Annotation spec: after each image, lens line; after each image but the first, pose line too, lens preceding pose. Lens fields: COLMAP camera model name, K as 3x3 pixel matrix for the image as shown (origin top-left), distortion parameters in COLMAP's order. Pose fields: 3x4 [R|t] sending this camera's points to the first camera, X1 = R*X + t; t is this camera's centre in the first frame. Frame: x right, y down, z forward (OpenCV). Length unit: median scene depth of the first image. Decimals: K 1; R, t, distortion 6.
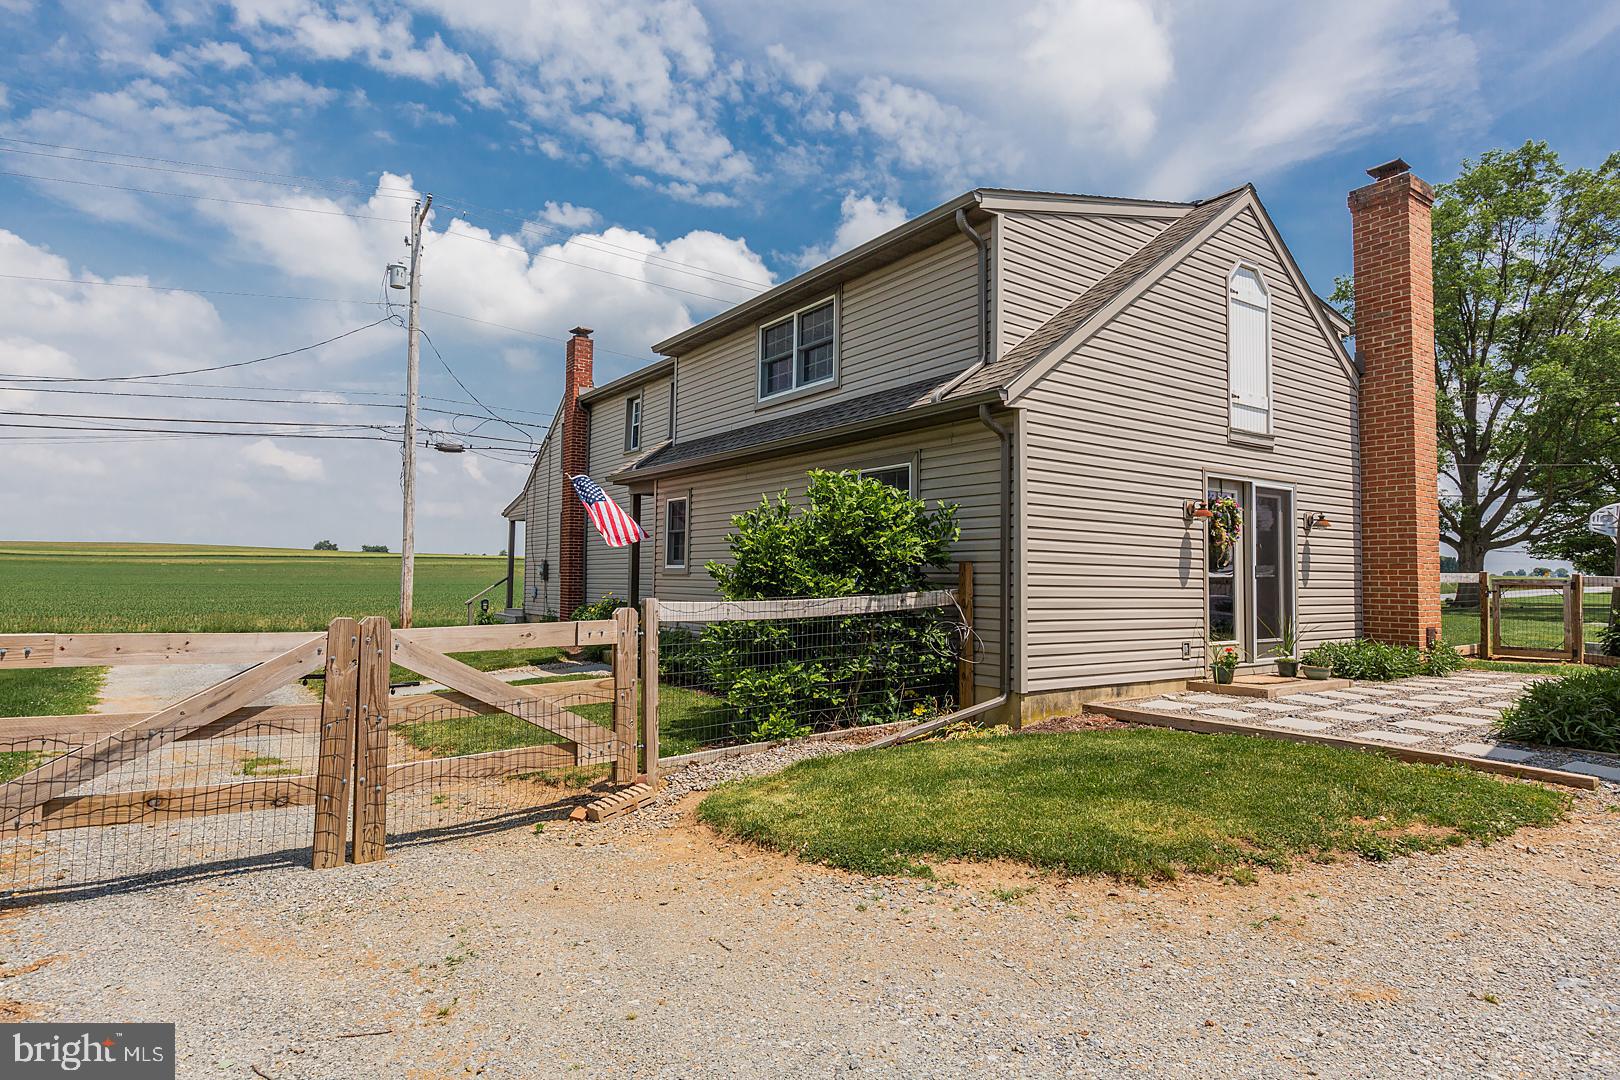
lens RADIAL K [[884.1, 0, 810.0], [0, 884.1, 540.0], [0, 0, 1]] dist [0.000466, 0.000280]
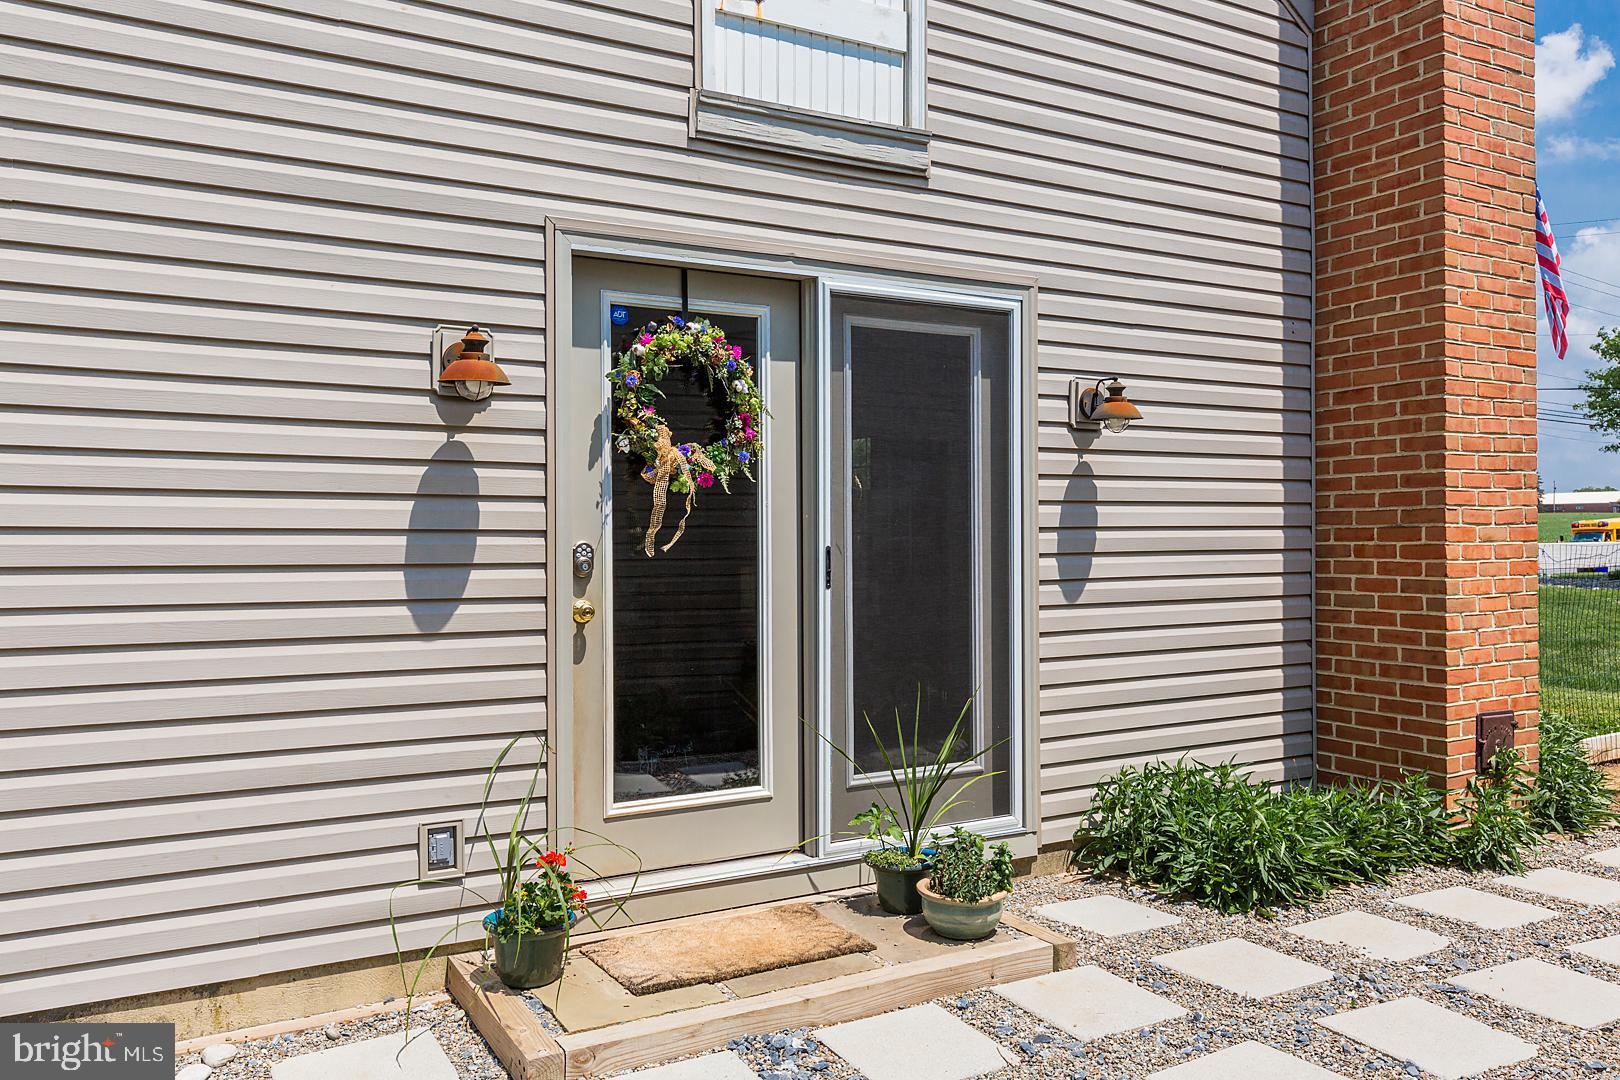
lens RADIAL K [[1222.8, 0, 810.0], [0, 1222.8, 540.0], [0, 0, 1]] dist [0.006653, -0.006603]
pose [[0.996005, -0.015550, -0.087930, 0.532409], [0.019628, 0.998762, 0.045710, 0.006808], [0.087110, -0.047254, 0.995077, 0.565861]]
